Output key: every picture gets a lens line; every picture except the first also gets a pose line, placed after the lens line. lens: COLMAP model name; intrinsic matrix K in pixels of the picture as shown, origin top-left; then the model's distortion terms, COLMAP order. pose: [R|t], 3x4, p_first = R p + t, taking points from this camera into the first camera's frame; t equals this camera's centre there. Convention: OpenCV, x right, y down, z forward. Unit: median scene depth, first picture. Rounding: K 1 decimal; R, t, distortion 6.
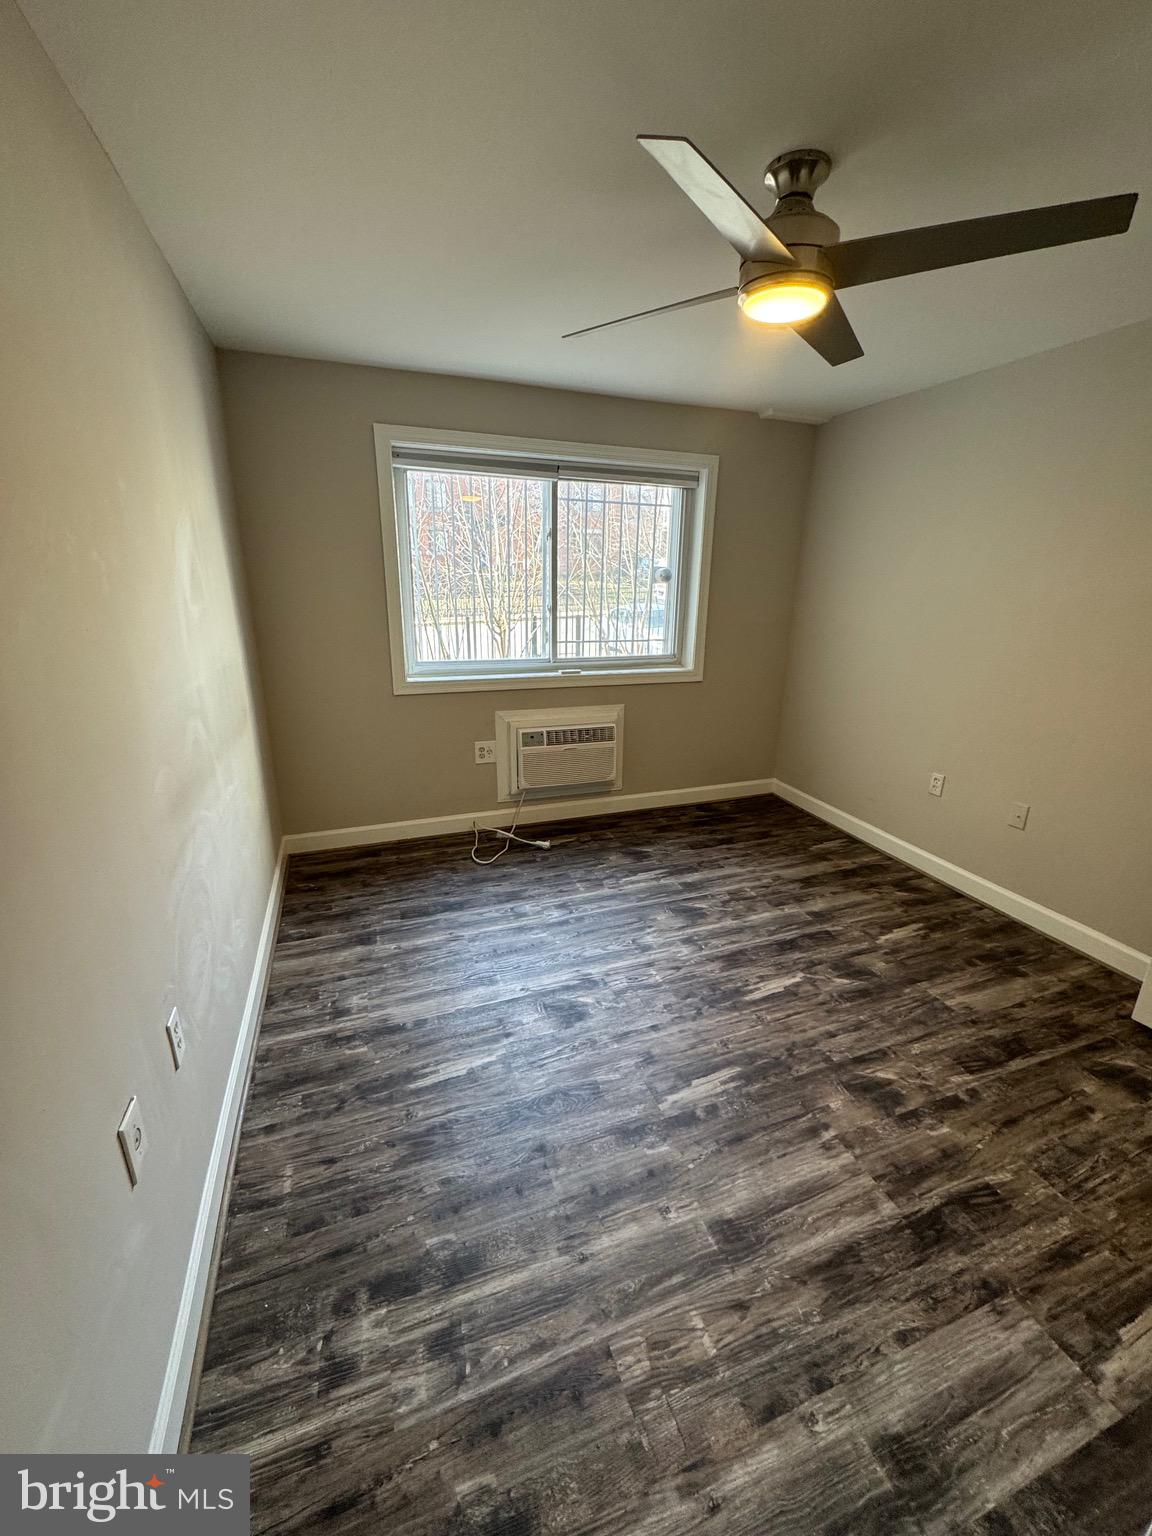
lens RADIAL K [[612.6, 0, 577.6], [0, 612.6, 765.3], [0, 0, 1]] dist [-0.004431, 0.001035]
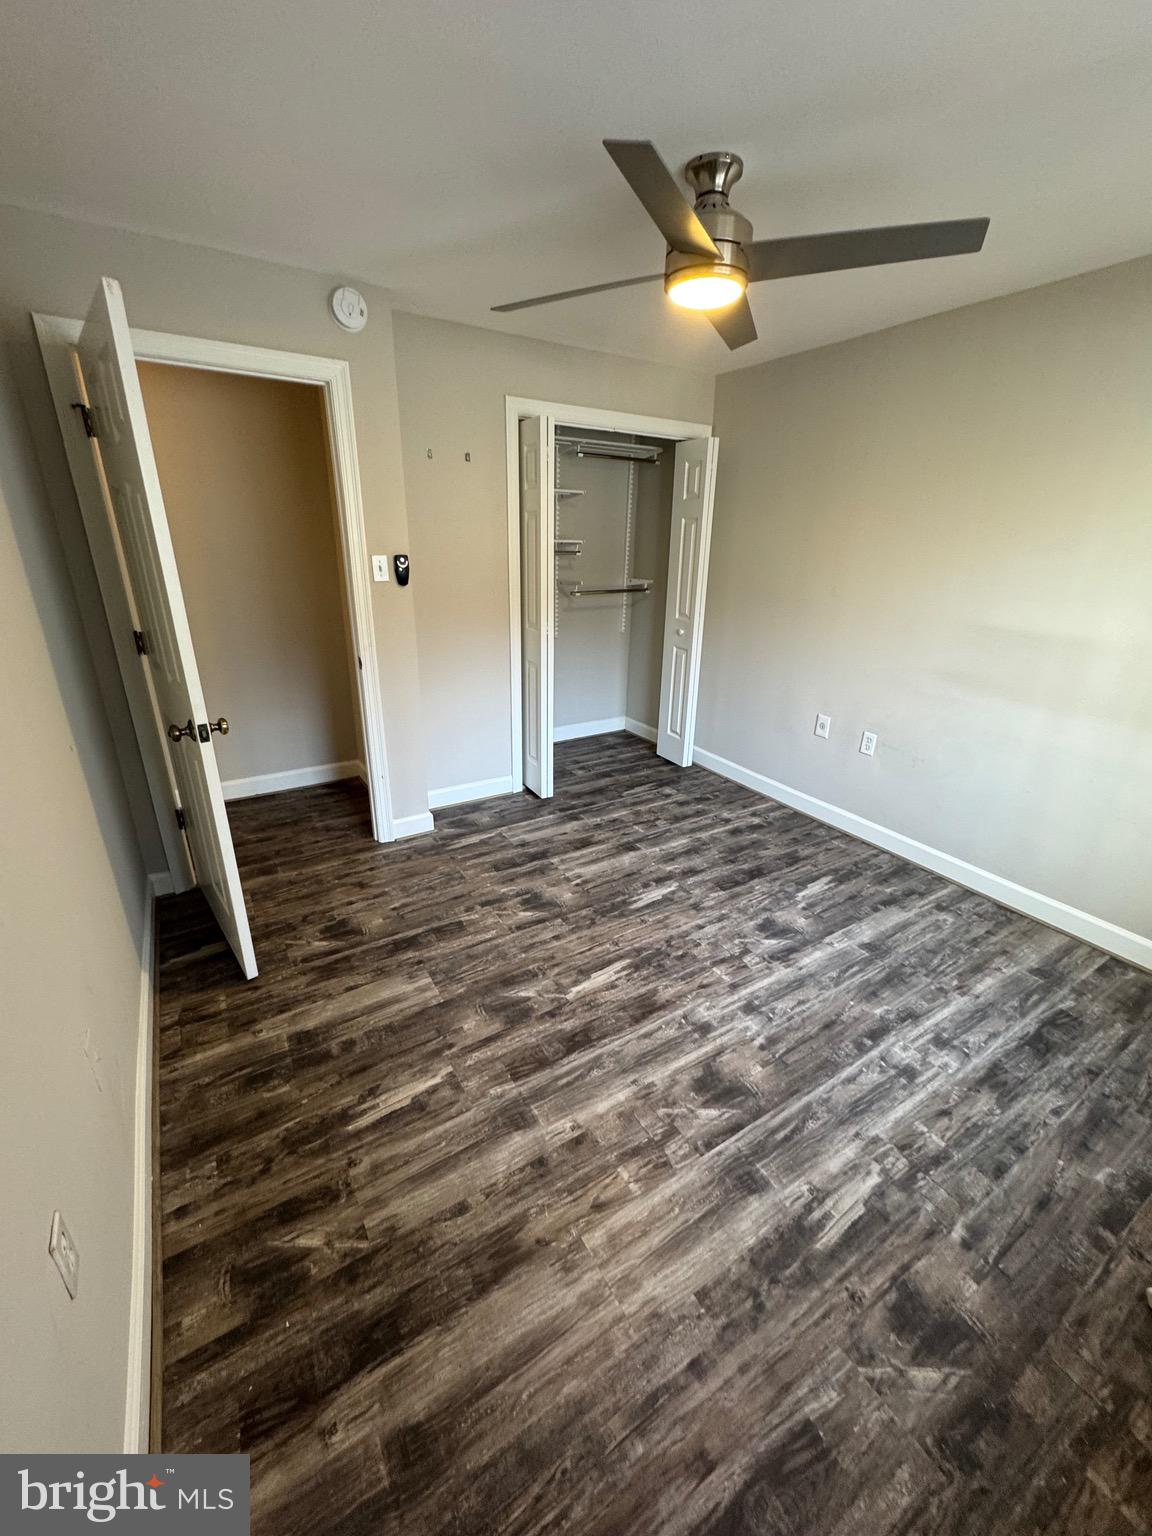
lens RADIAL K [[612.6, 0, 577.6], [0, 612.6, 765.3], [0, 0, 1]] dist [-0.004431, 0.001035]
pose [[-0.978089, 0.041685, -0.203970, 0.517058], [-0.093407, 0.787729, 0.608899, -0.459238], [0.186055, 0.614610, -0.766576, 1.466085]]
